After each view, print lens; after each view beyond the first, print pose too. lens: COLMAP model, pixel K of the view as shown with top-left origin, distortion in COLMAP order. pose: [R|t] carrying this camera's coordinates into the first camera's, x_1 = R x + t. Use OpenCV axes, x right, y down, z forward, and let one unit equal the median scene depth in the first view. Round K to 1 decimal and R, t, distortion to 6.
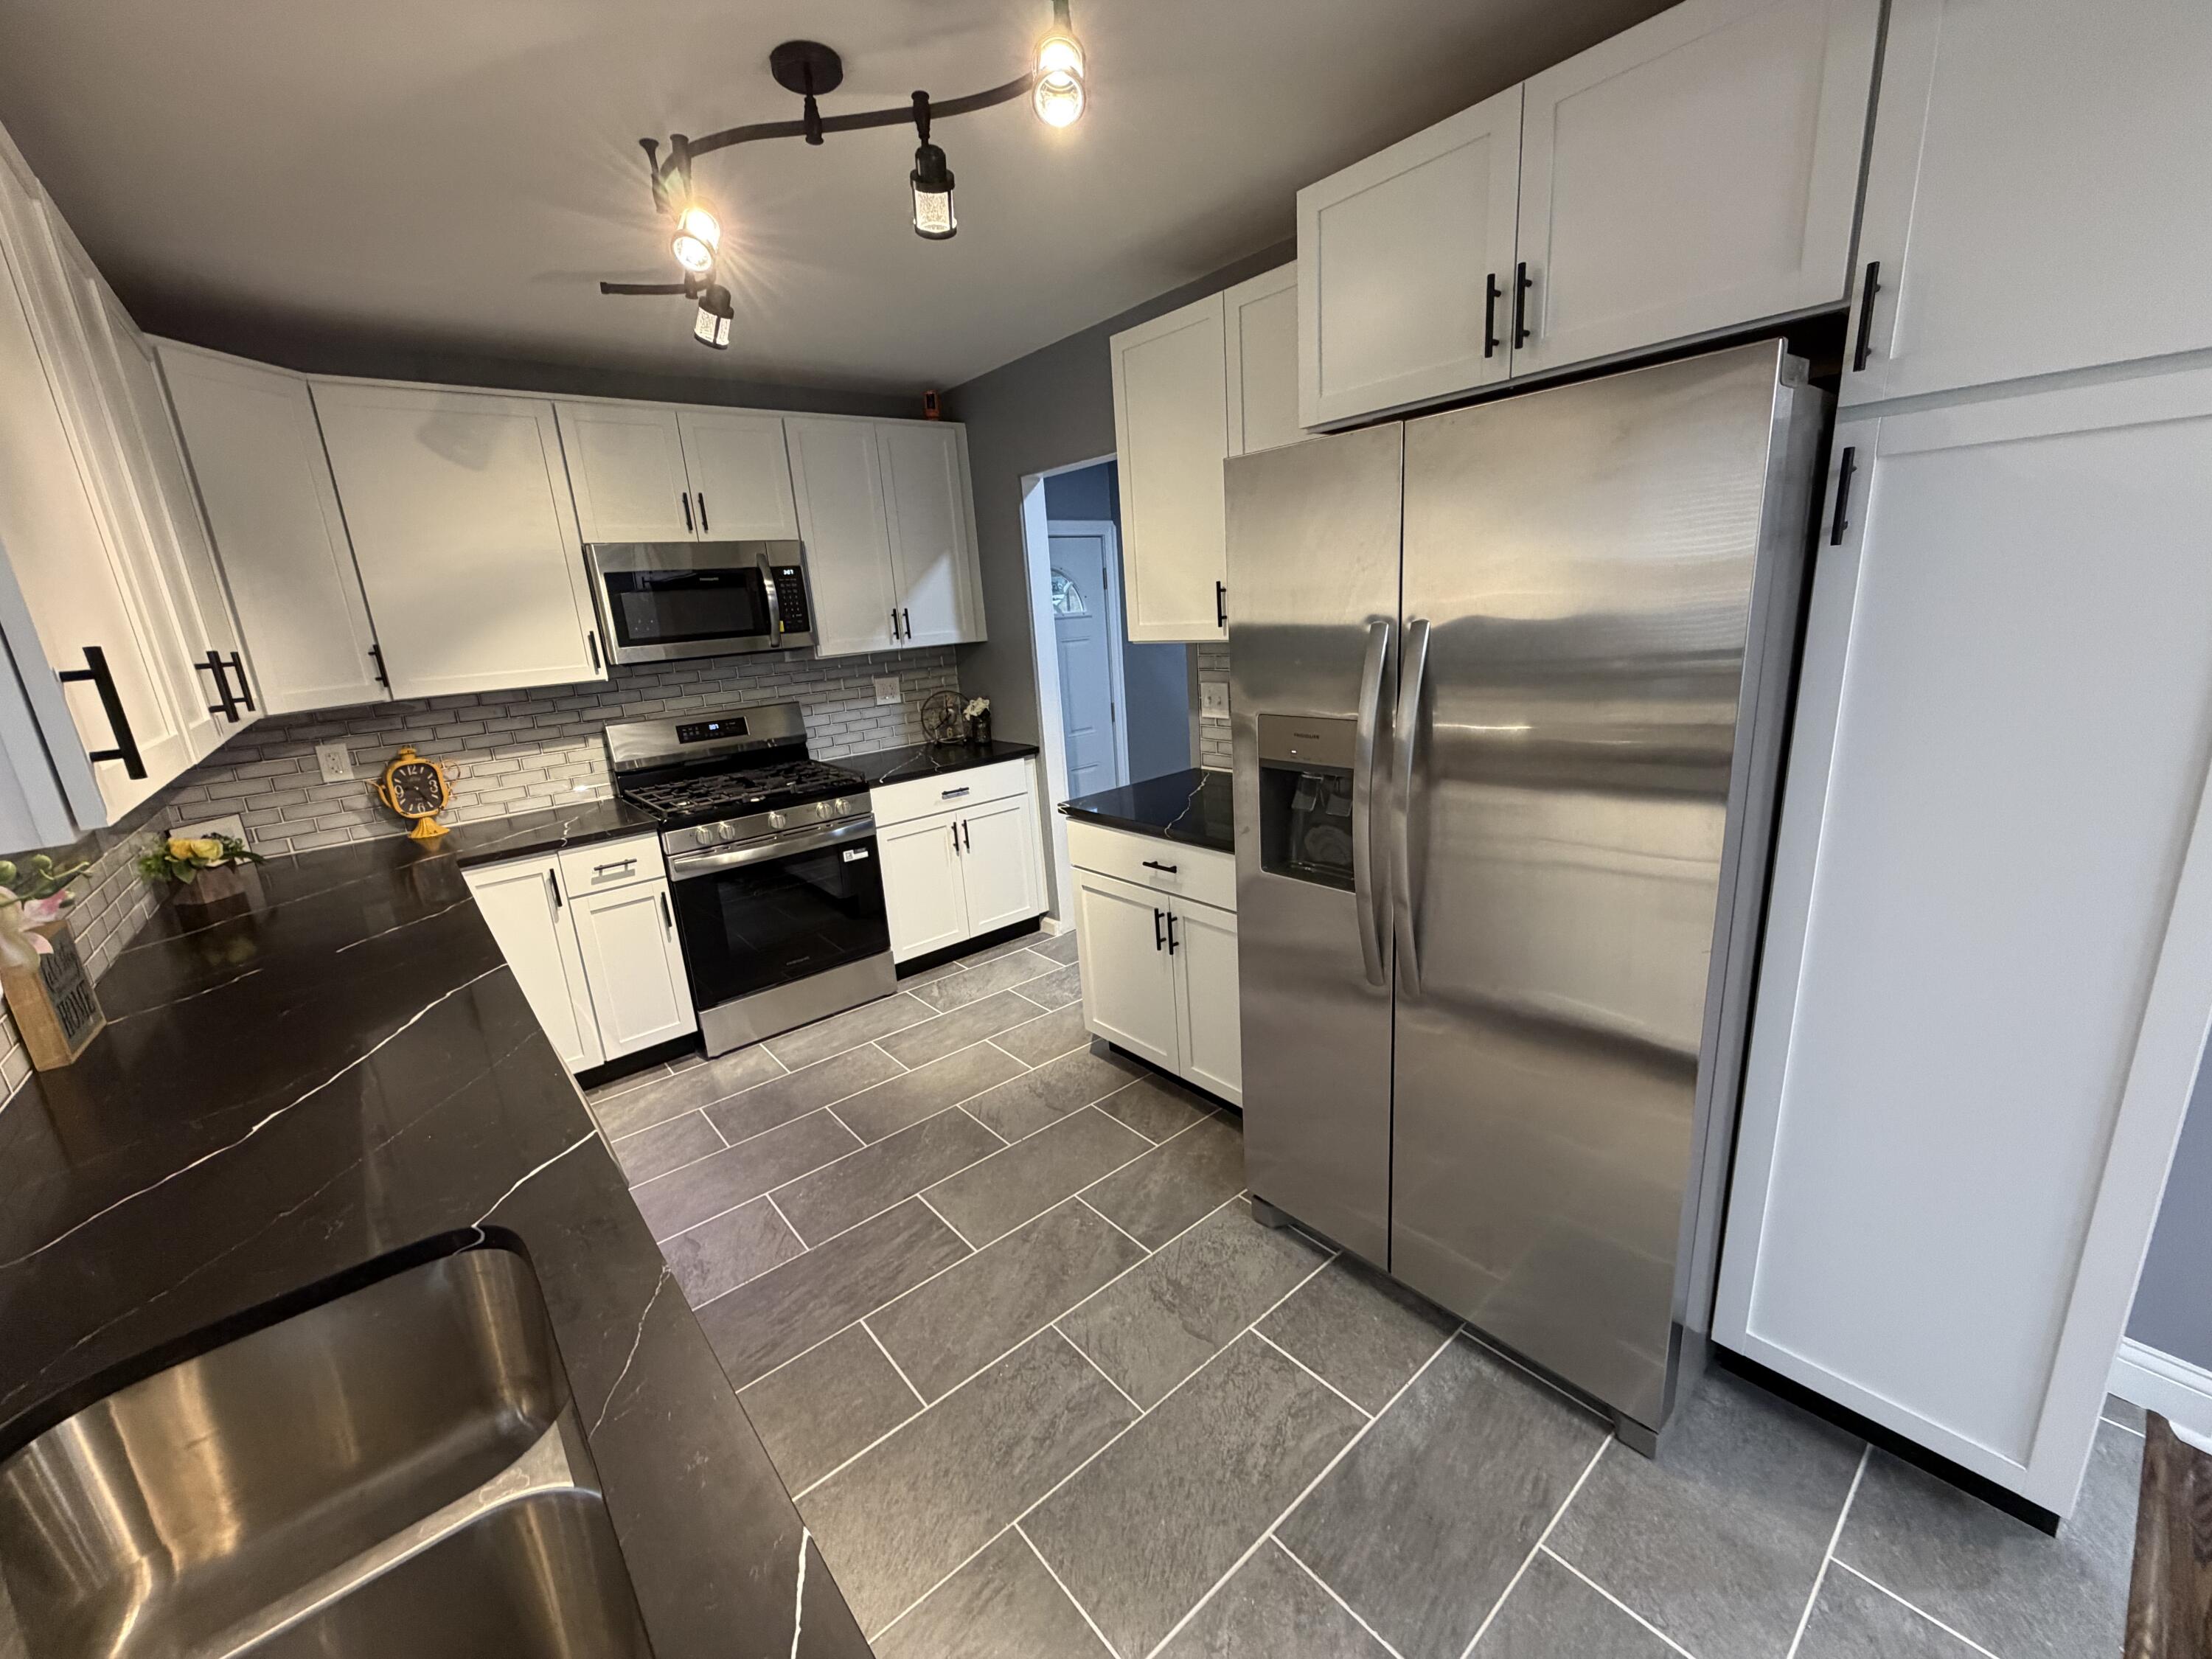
lens RADIAL K [[880.7, 0, 1108.9], [0, 880.7, 831.2], [0, 0, 1]] dist [-0.002866, 0.000537]
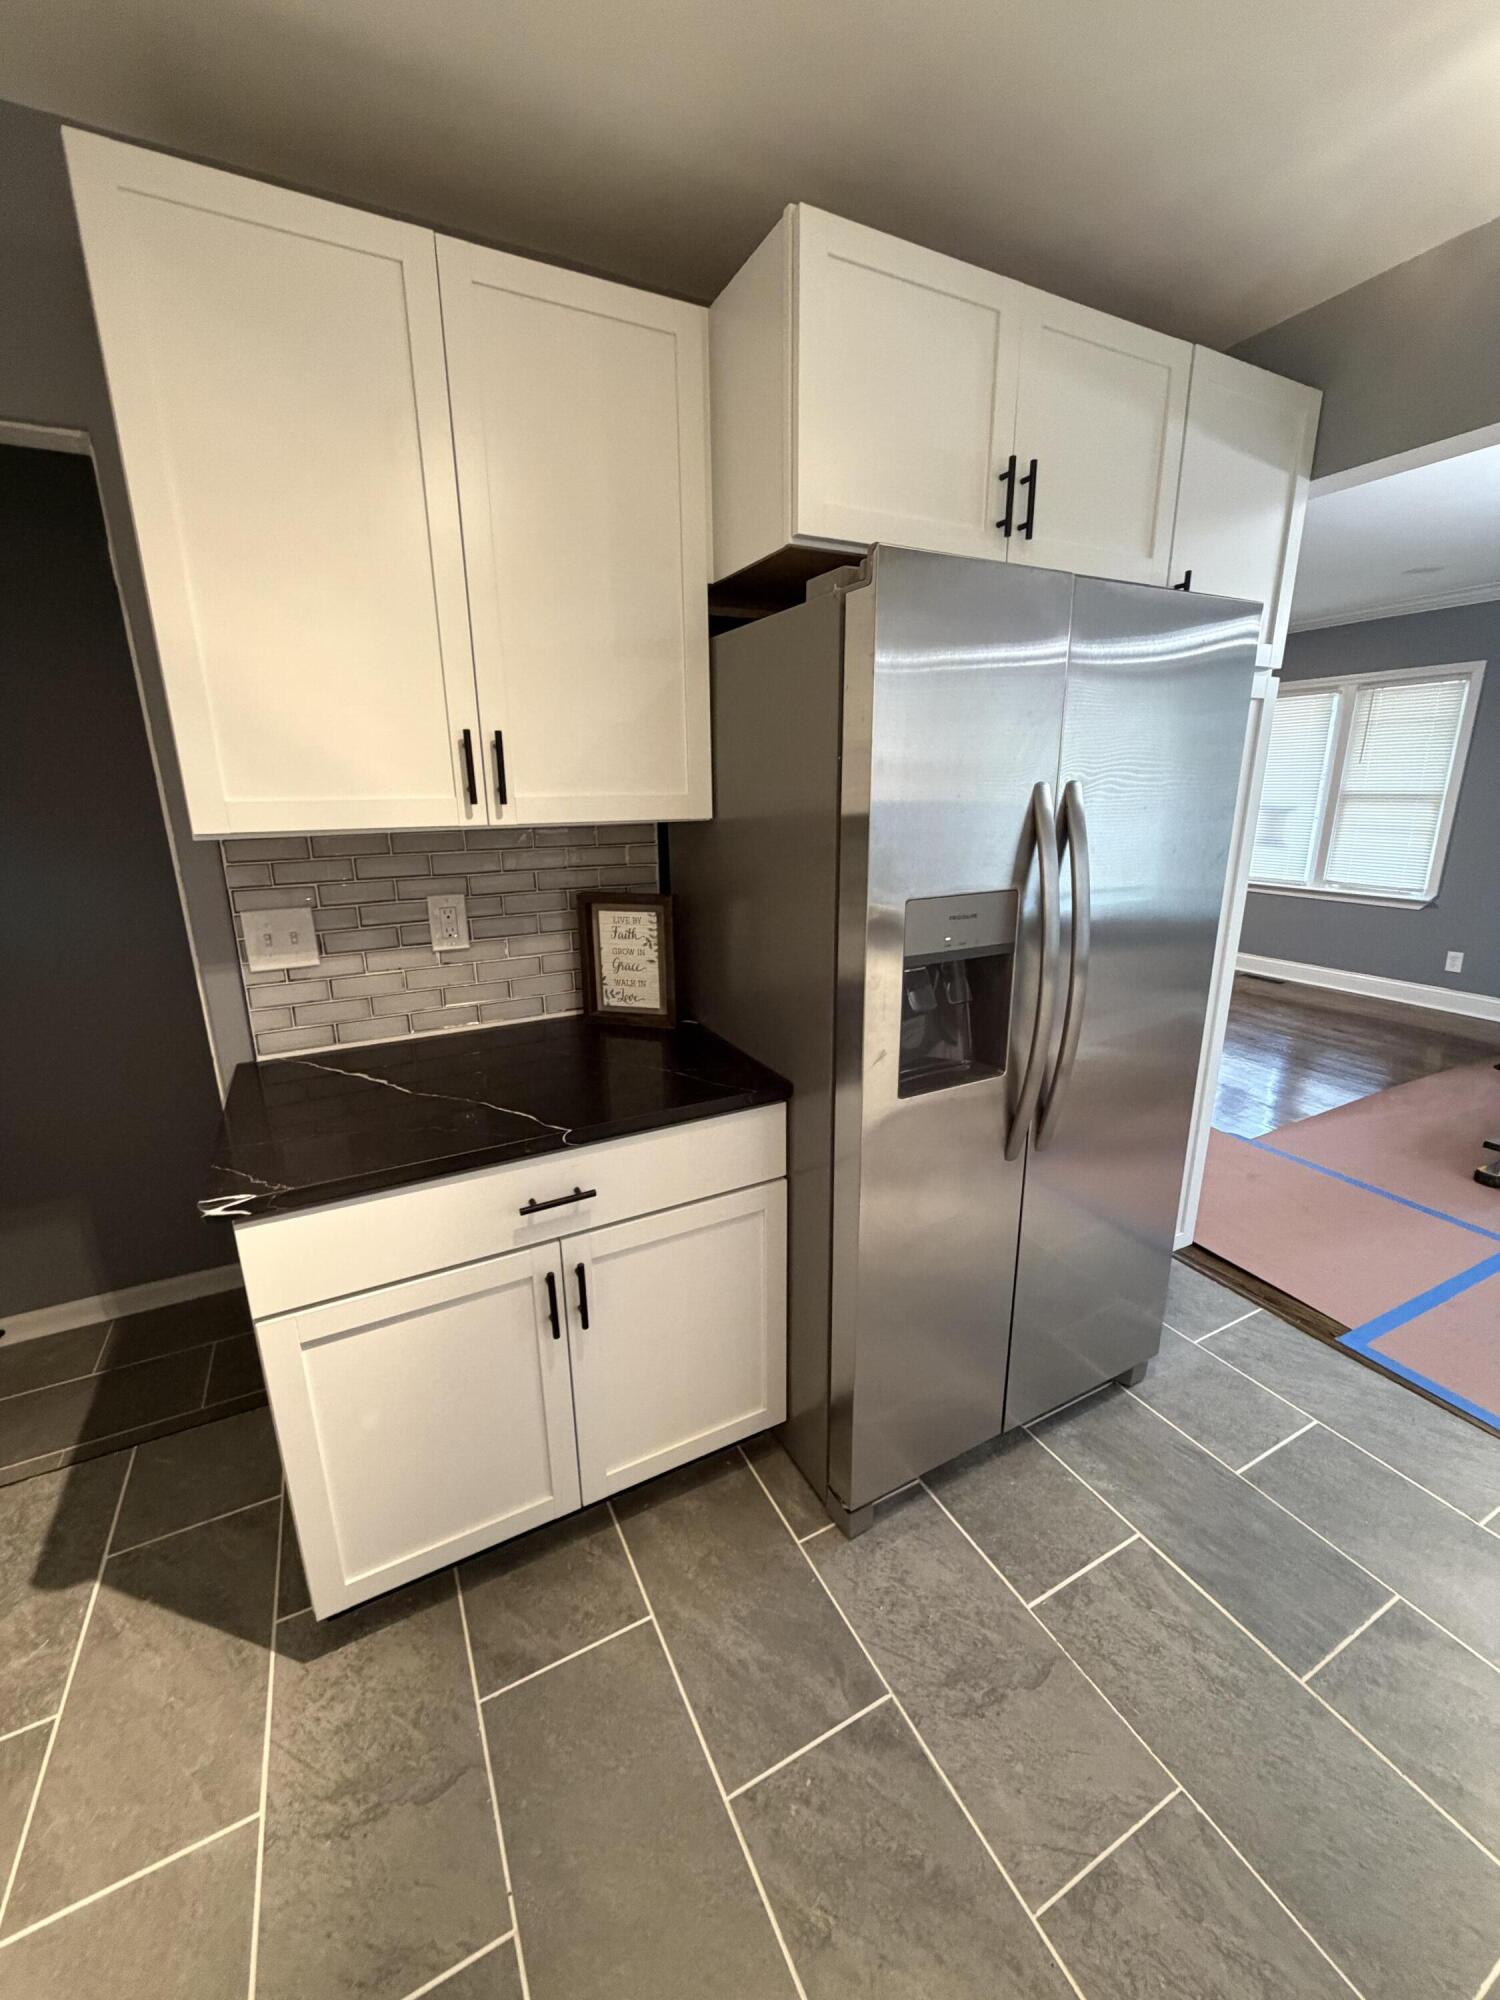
lens RADIAL K [[796.3, 0, 738.0], [0, 796.3, 992.3], [0, 0, 1]] dist [-0.002866, 0.000537]
pose [[0.224767, -0.190542, 0.955601, -0.398907], [0.245079, 0.960223, 0.133819, -0.136508], [-0.943089, 0.204120, 0.262524, 0.714800]]
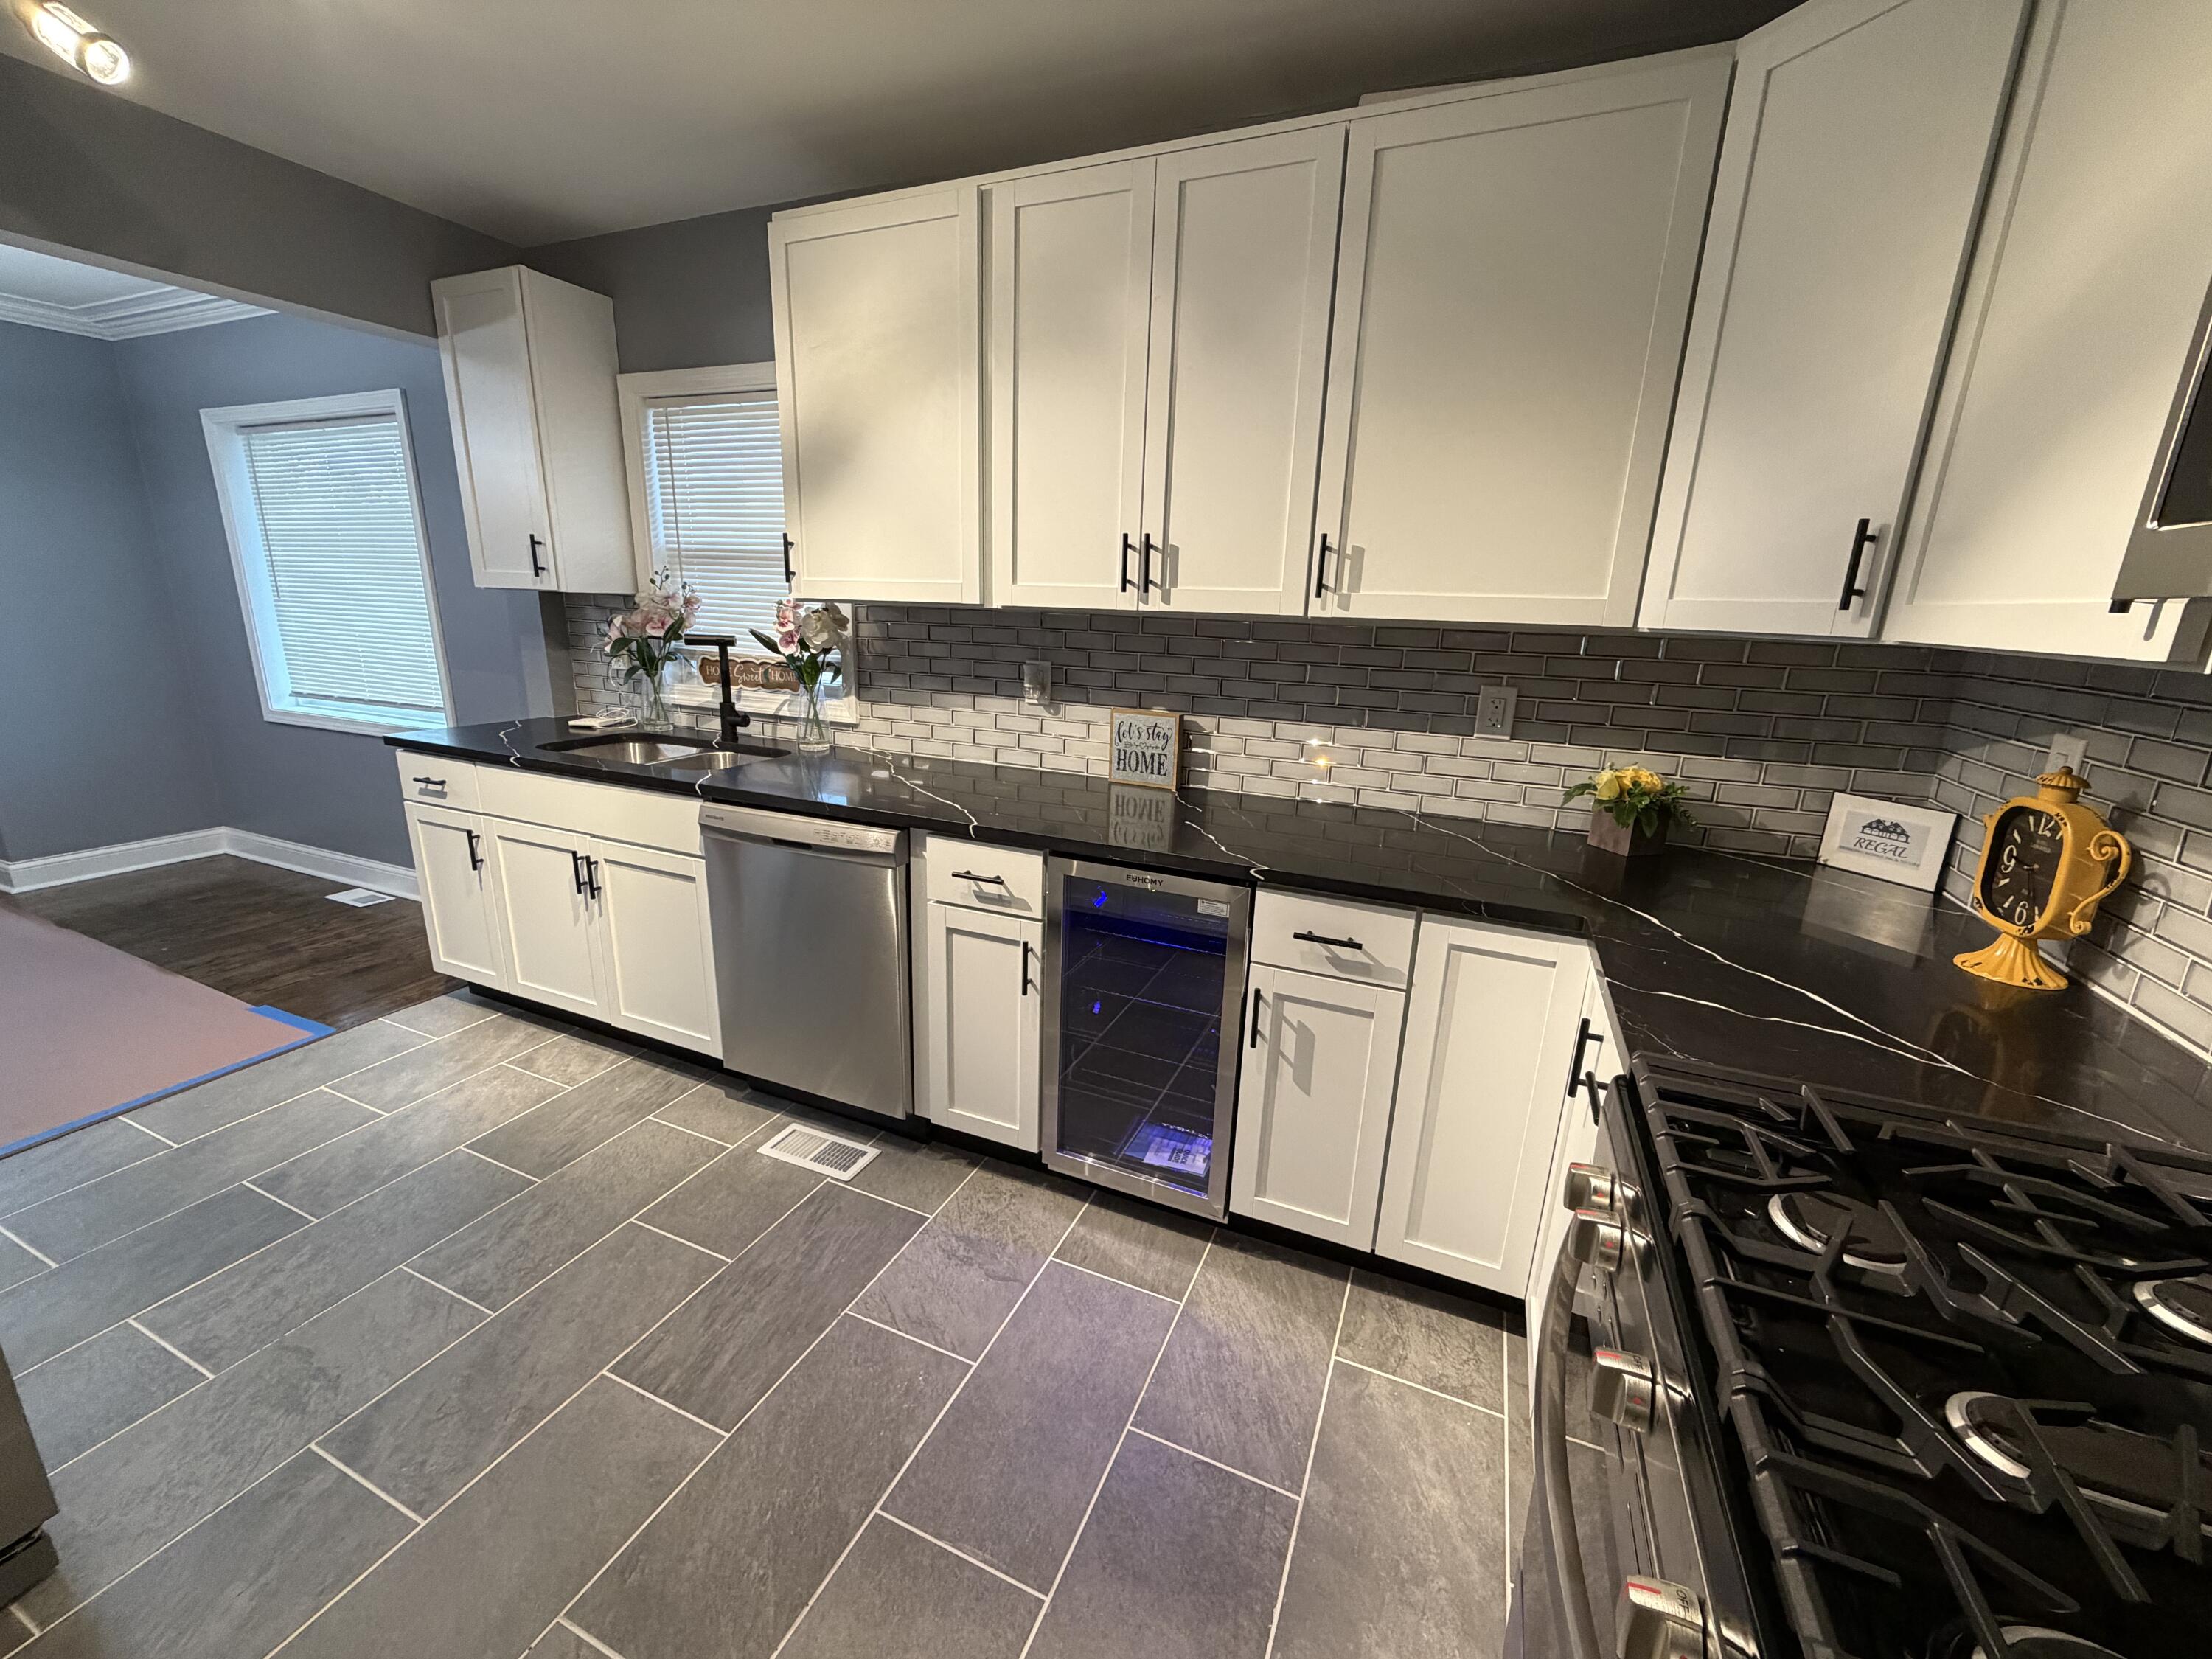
lens RADIAL K [[880.7, 0, 1105.7], [0, 880.7, 833.1], [0, 0, 1]] dist [-0.002866, 0.000537]
pose [[-0.896710, 0.156134, -0.414167, -0.257938], [-0.078879, 0.864369, 0.496633, -0.285056], [0.435534, 0.478004, -0.762772, 1.344400]]
